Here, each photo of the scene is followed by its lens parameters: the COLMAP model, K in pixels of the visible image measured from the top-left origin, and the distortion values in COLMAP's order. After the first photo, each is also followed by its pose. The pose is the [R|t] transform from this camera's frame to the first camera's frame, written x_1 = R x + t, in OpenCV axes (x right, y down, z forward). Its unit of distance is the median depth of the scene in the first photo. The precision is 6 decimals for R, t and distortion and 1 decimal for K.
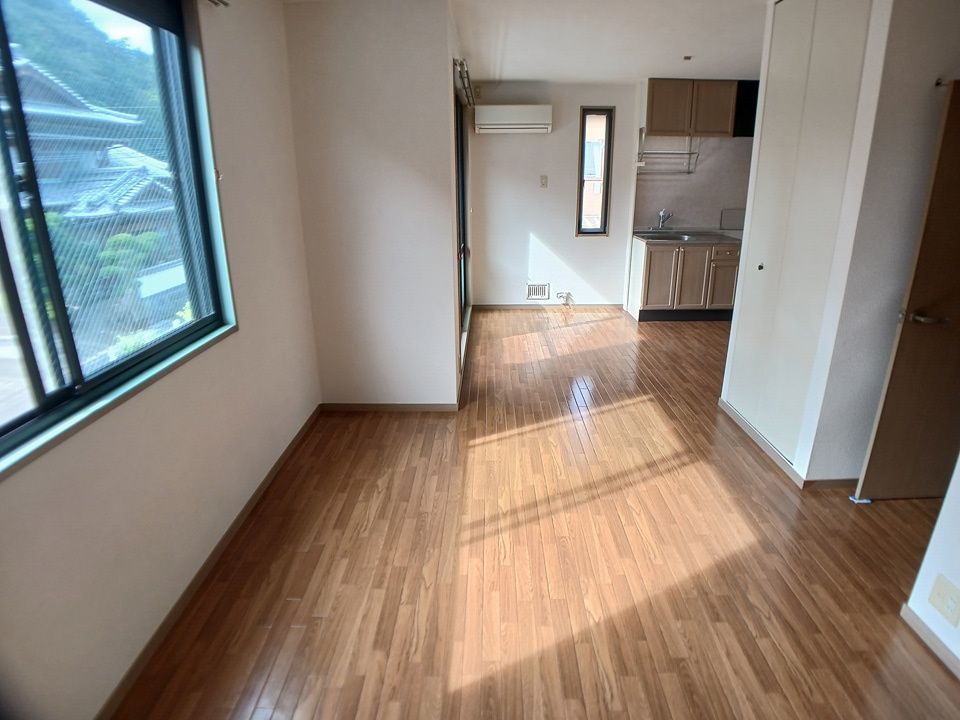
lens RADIAL K [[522.0, 0, 480.4], [0, 522.0, 349.8], [0, 0, 1]] dist [-0.083638, 0.000308]
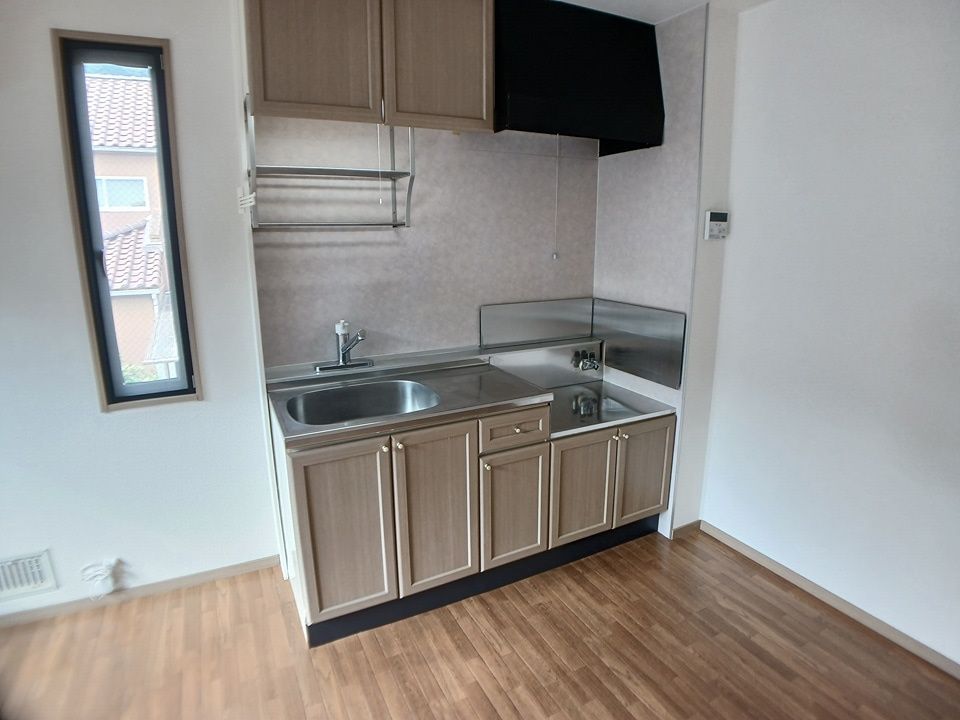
lens RADIAL K [[522.0, 0, 480.4], [0, 522.0, 349.8], [0, 0, 1]] dist [-0.083638, 0.000308]
pose [[0.876571, -0.092320, 0.472335, 0.267554], [0.143982, 0.986785, -0.074333, -0.211730], [-0.459231, 0.133166, 0.878279, 0.627386]]
